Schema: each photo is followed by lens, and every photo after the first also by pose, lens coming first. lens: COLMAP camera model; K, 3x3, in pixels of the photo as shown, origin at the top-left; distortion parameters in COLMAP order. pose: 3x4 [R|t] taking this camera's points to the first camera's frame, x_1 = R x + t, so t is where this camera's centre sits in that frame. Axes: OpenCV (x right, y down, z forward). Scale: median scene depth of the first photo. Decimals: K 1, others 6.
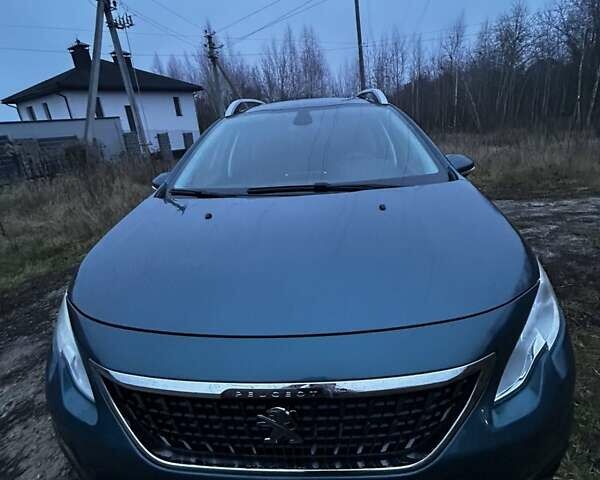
lens RADIAL K [[323.5, 0, 300.0], [0, 323.5, 240.0], [0, 0, 1]] dist [0.000477, 0.002029]
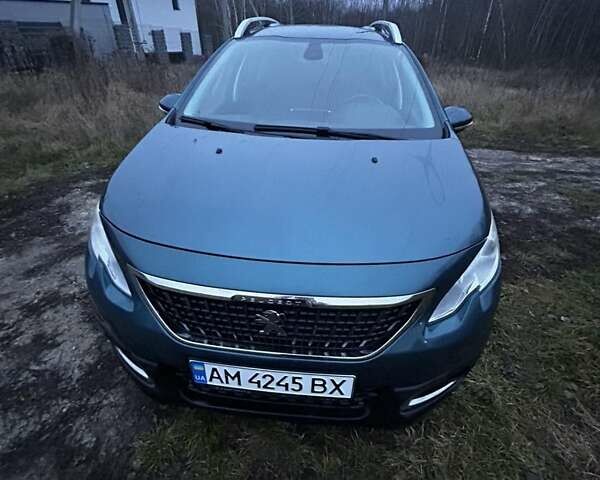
lens RADIAL K [[323.5, 0, 300.0], [0, 323.5, 240.0], [0, 0, 1]] dist [0.000477, 0.002029]
pose [[0.994879, 0.096931, 0.028629, -0.002422], [-0.100873, 0.969950, 0.221409, -0.014349], [-0.006307, -0.223163, 0.974761, -0.042998]]
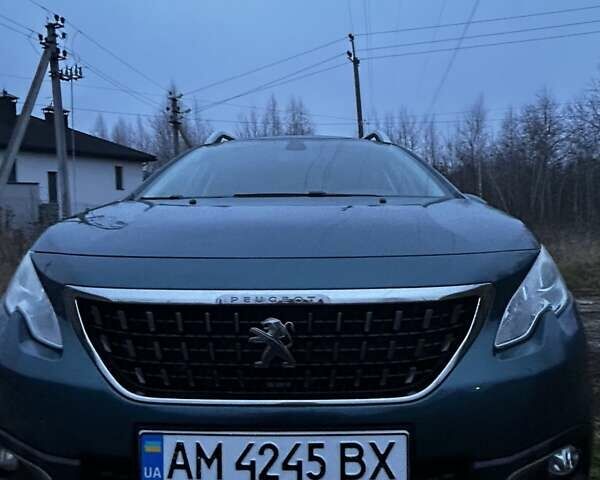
lens RADIAL K [[461.6, 0, 300.0], [0, 461.6, 240.0], [0, 0, 1]] dist [-0.001666, -0.006321]
pose [[0.996939, 0.061903, 0.047754, -0.010689], [-0.045511, 0.956147, -0.289329, 0.105458], [-0.063570, 0.286271, 0.956038, -0.059671]]
